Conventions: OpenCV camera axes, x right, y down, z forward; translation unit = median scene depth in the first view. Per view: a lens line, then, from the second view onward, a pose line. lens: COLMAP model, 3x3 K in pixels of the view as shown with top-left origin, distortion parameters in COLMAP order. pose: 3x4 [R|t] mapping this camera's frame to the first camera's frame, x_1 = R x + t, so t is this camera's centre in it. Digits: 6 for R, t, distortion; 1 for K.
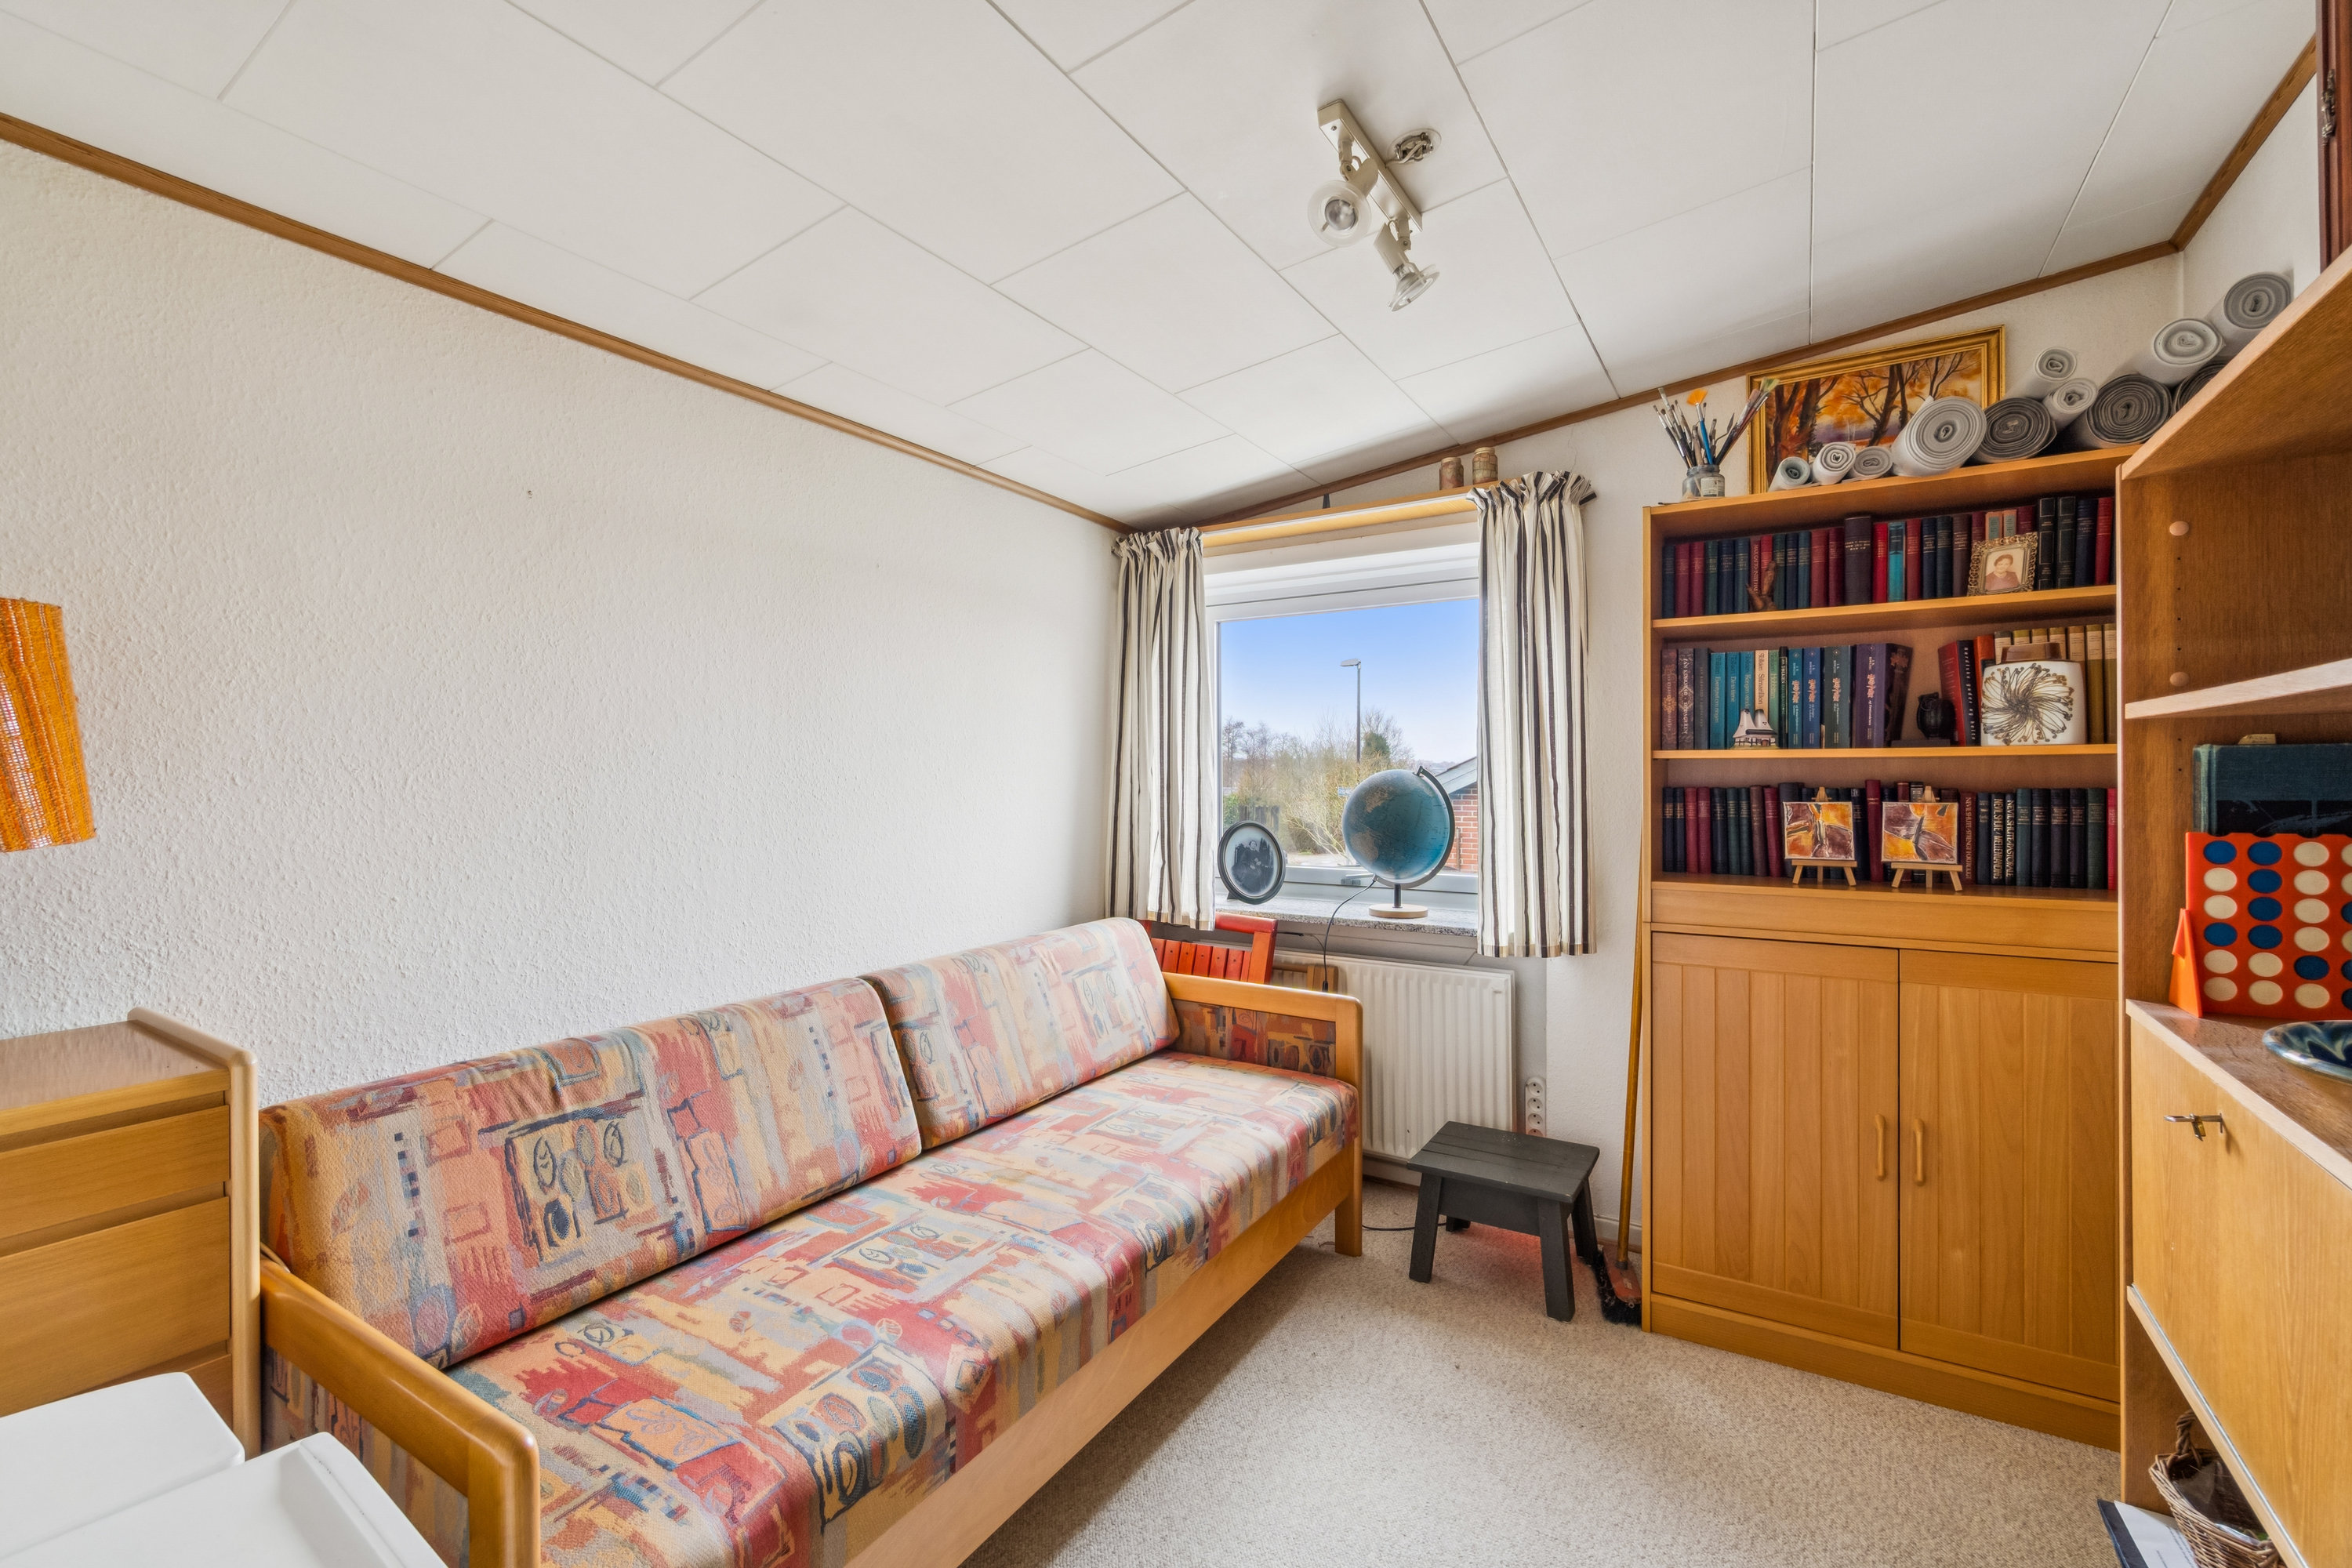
lens RADIAL K [[1034.4, 0, 1169.6], [0, 1034.4, 770.4], [0, 0, 1]] dist [-0.004033, 0.000842]
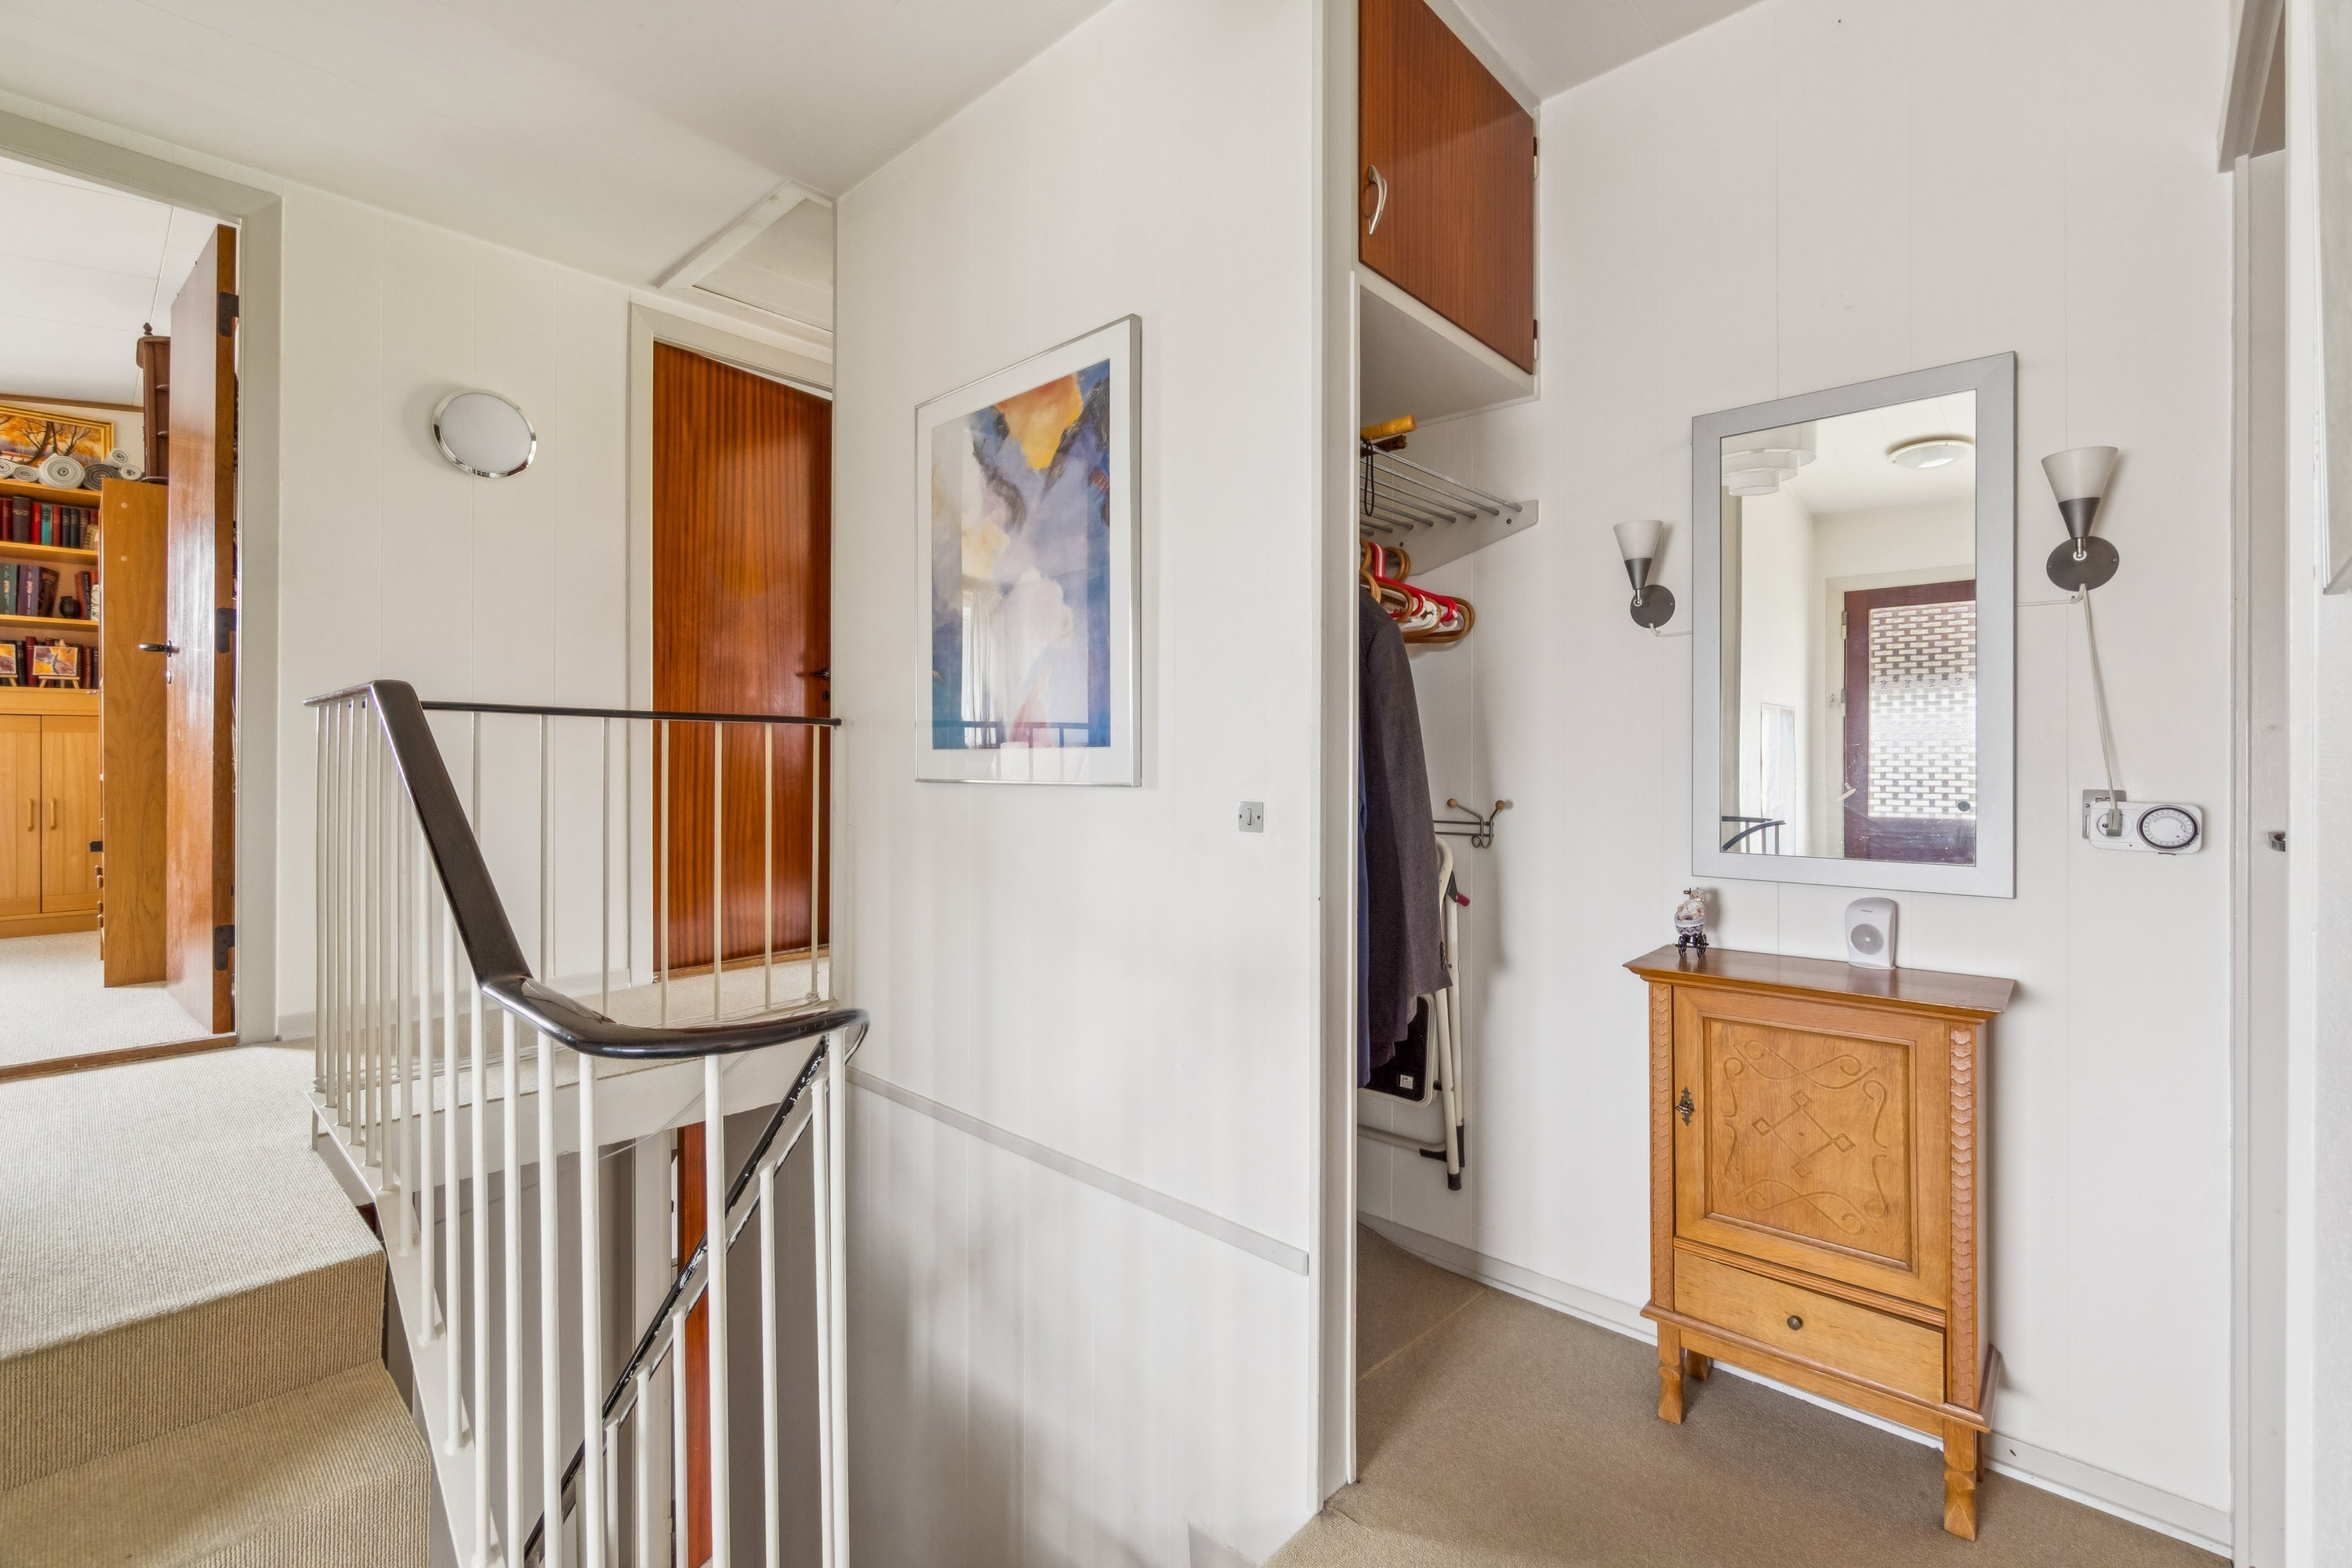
lens RADIAL K [[1034.4, 0, 1171.6], [0, 1034.4, 765.8], [0, 0, 1]] dist [-0.004033, 0.000842]
pose [[0.187954, 0.007179, 0.982152, -0.838341], [-0.002248, 0.999974, -0.006879, 0.271478], [-0.982175, -0.000914, 0.187965, -1.513778]]
